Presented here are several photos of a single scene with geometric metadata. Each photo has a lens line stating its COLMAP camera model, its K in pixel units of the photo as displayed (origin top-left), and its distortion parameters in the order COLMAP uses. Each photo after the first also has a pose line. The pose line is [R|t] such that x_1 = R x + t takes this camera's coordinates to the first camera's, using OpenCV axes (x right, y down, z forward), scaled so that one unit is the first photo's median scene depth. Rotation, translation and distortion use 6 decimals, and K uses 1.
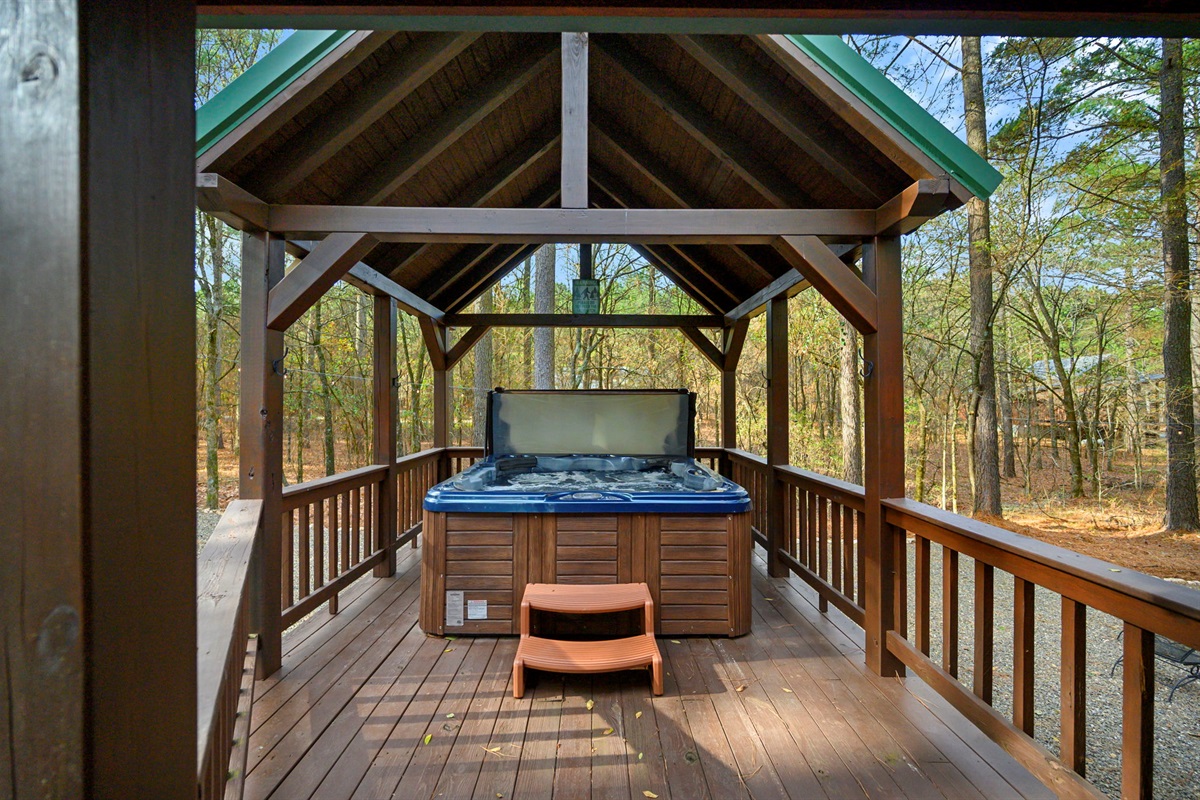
lens RADIAL K [[472.0, 0, 600.6], [0, 472.0, 399.9], [0, 0, 1]] dist [0.000158, -0.000088]
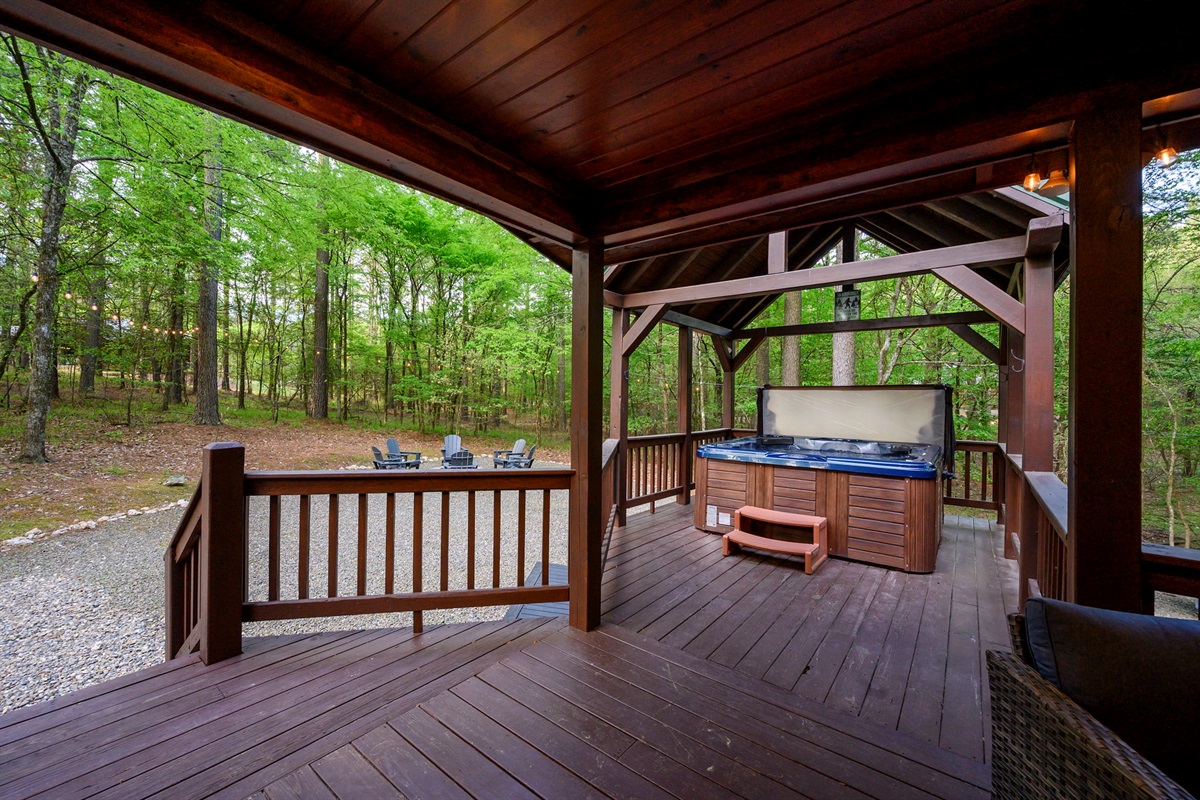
lens RADIAL K [[472.0, 0, 600.5], [0, 472.0, 399.9], [0, 0, 1]] dist [0.000158, -0.000088]
pose [[0.782438, 0.009119, -0.622661, 0.405284], [-0.007514, 0.999958, 0.005204, 0.022145], [0.622683, 0.000607, 0.782474, -0.538141]]
